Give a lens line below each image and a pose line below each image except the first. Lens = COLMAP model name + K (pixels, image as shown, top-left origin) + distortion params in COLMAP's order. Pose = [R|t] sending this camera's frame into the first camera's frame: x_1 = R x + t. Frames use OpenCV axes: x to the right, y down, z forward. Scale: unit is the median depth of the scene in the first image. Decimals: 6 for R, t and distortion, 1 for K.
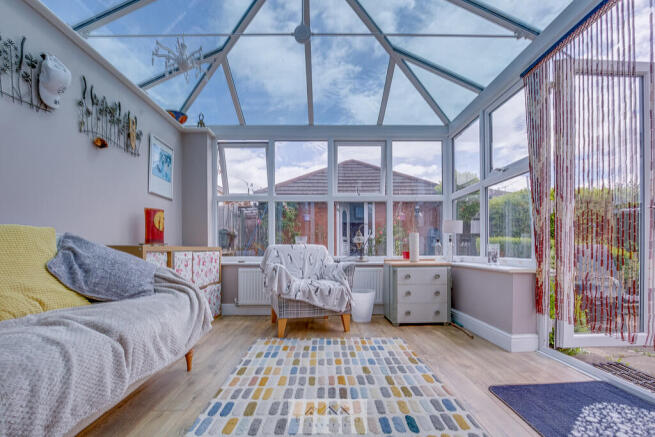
lens RADIAL K [[316.4, 0, 326.5], [0, 316.4, 246.9], [0, 0, 1]] dist [-0.002773, -0.001090]
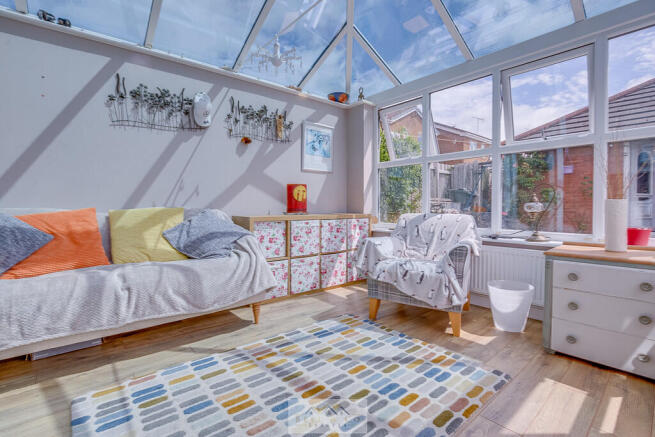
lens RADIAL K [[310.1, 0, 330.0], [0, 310.1, 210.1], [0, 0, 1]] dist [-0.005471, -0.000652]
pose [[0.642141, 0.016228, -0.766415, 0.475543], [0.002553, 0.999725, 0.023307, -0.049561], [0.766582, -0.016923, 0.641923, 0.351391]]
